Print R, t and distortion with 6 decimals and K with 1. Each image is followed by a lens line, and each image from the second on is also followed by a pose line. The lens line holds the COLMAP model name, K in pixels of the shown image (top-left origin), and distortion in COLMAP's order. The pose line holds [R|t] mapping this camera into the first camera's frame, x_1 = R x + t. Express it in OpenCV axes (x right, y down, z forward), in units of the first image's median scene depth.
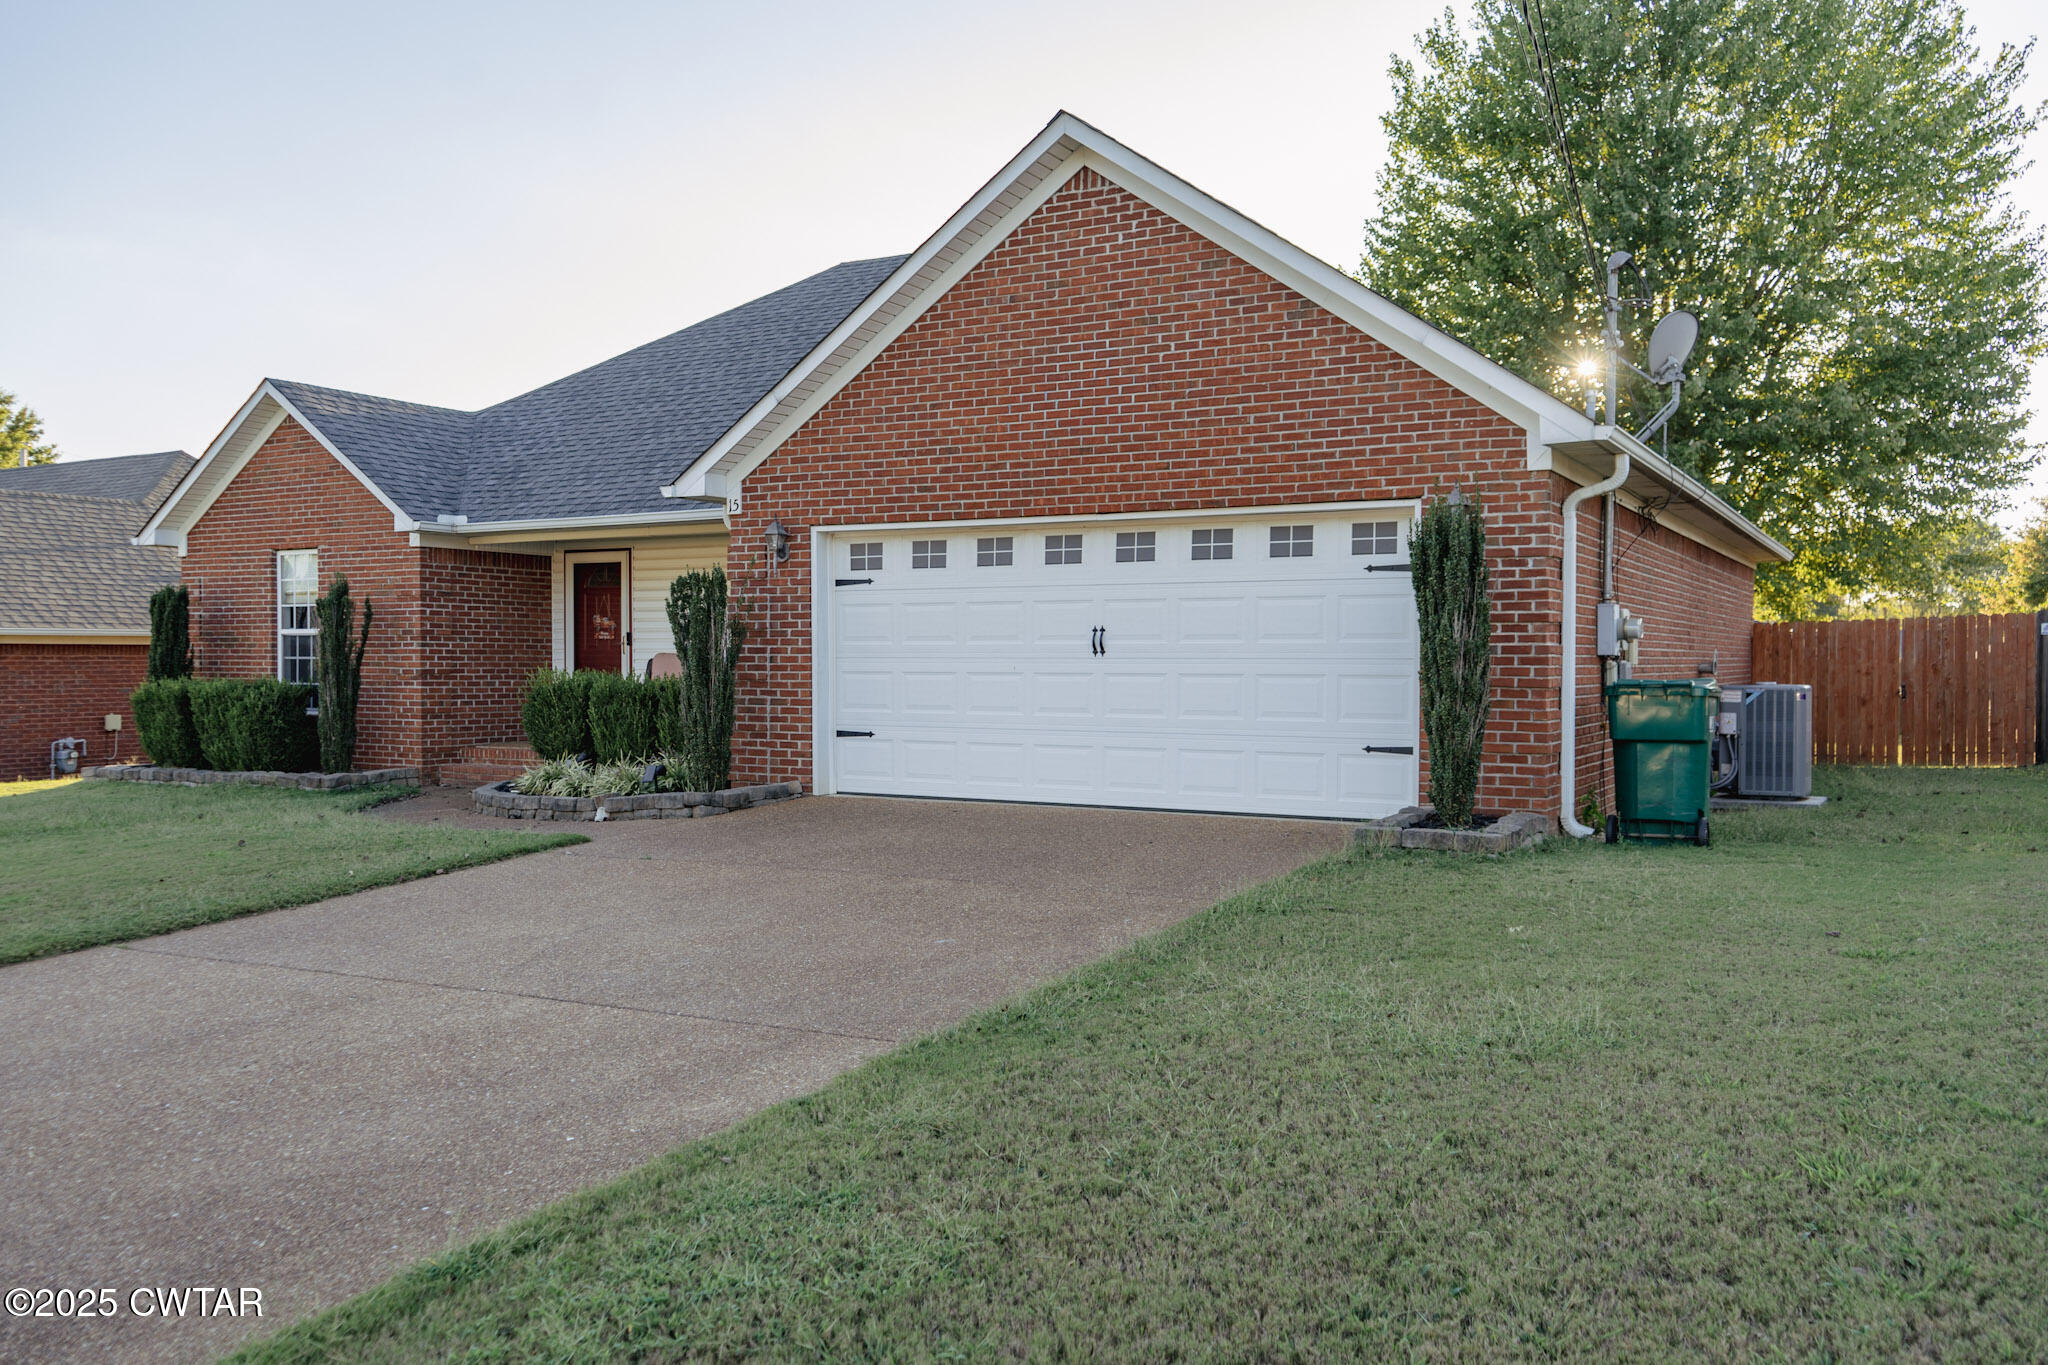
lens RADIAL K [[1678.9, 0, 1036.0], [0, 1678.9, 683.3], [0, 0, 1]] dist [-0.032488, 0.022224]
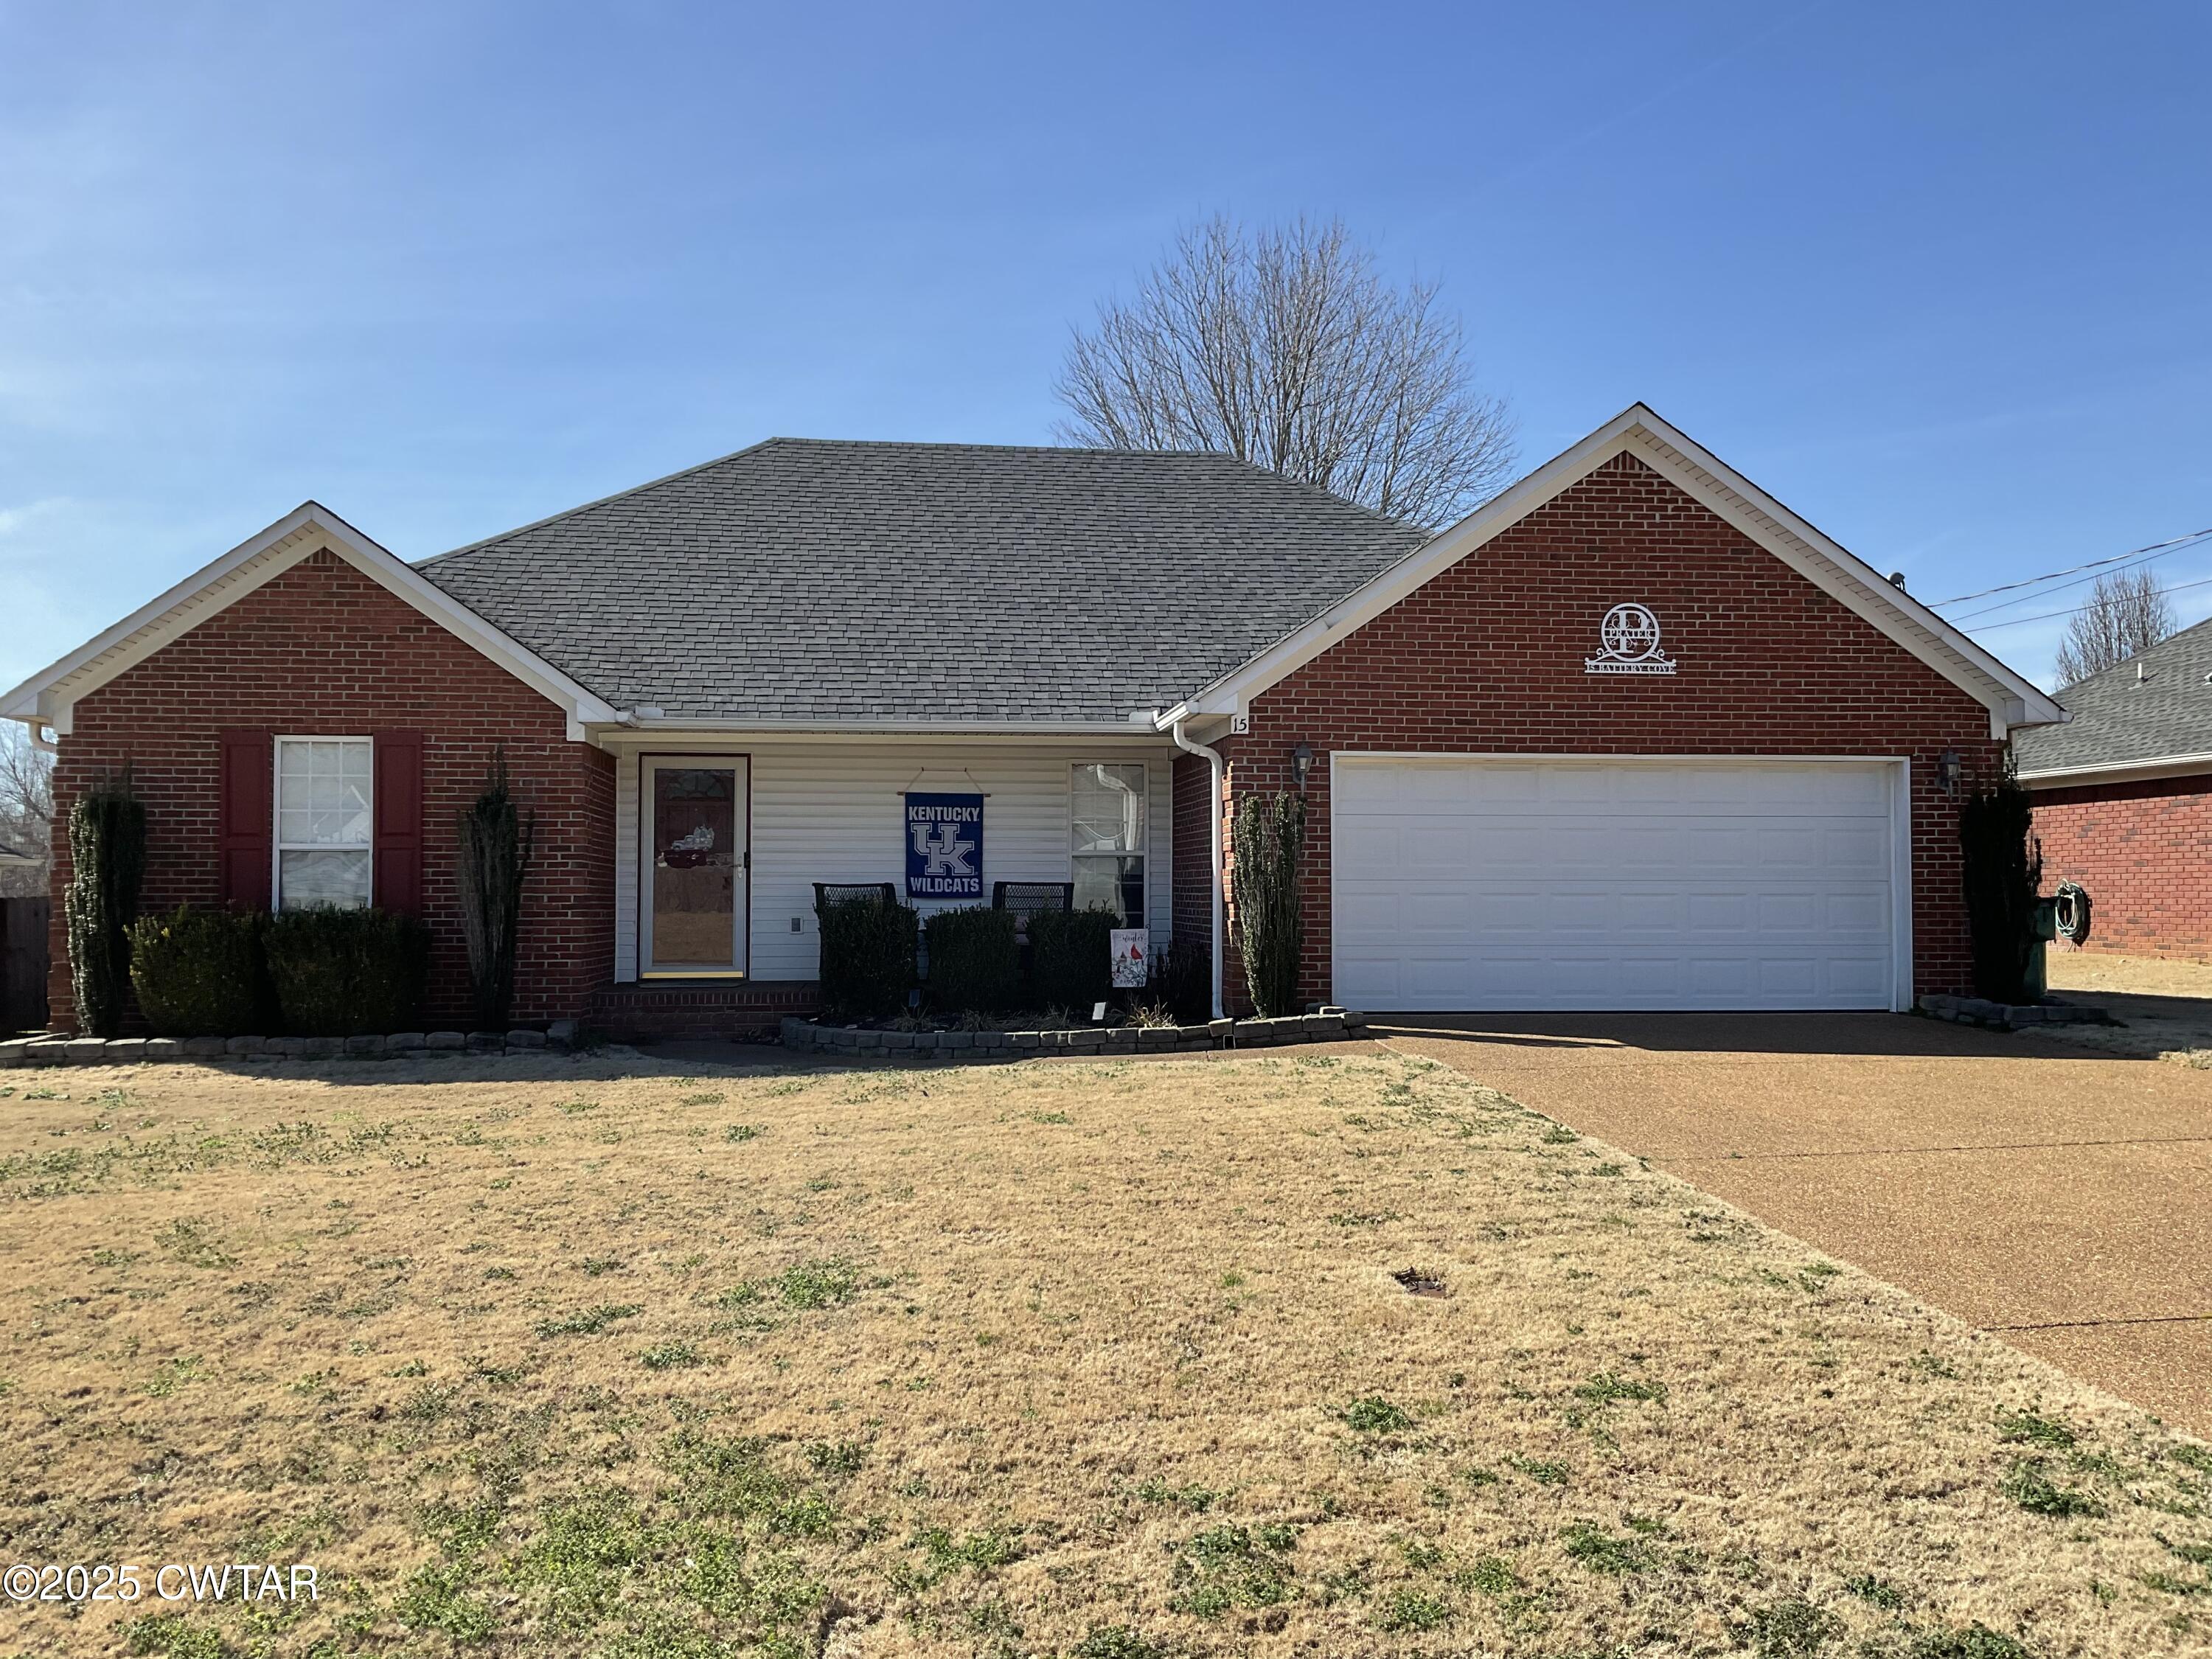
lens RADIAL K [[1858.6, 0, 1103.7], [0, 1858.6, 823.8], [0, 0, 1]] dist [0.024538, -0.094400]
pose [[0.808556, 0.018307, 0.588135, -0.989168], [0.010148, 0.998933, -0.045044, 0.000052], [-0.588332, 0.042389, 0.807508, 0.189774]]
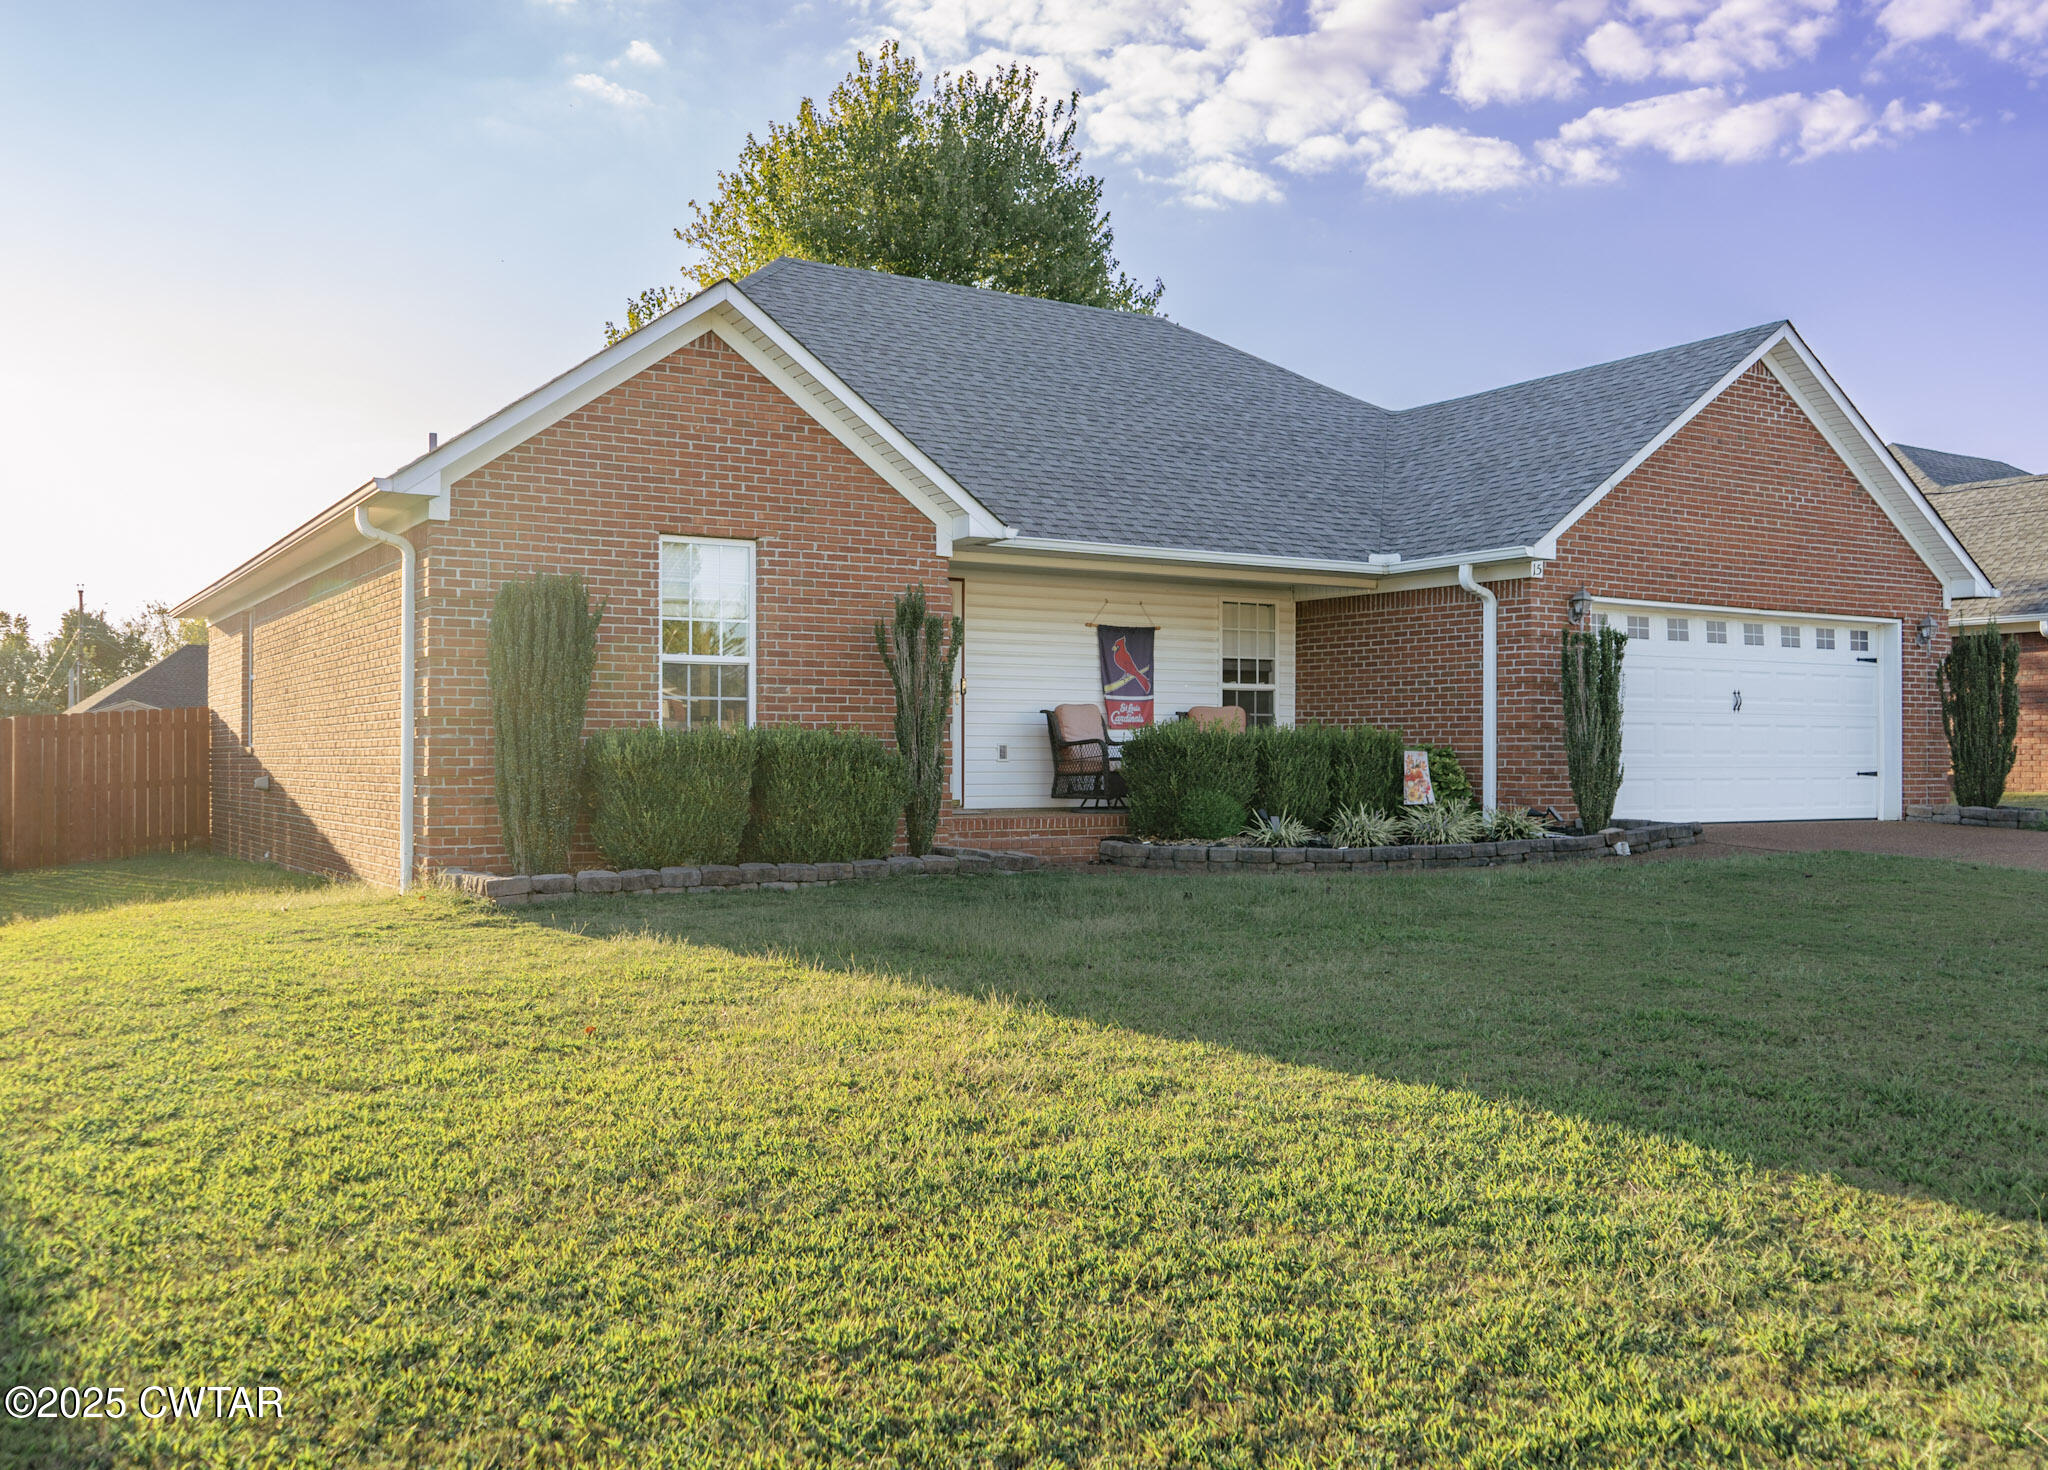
lens RADIAL K [[1821.8, 0, 930.8], [0, 1821.8, 737.9], [0, 0, 1]] dist [-0.054230, -0.016600]
pose [[0.508854, 0.006076, 0.860832, -1.571826], [0.009118, 0.999881, -0.012447, 0.017082], [-0.860805, 0.014182, 0.508738, 0.827569]]
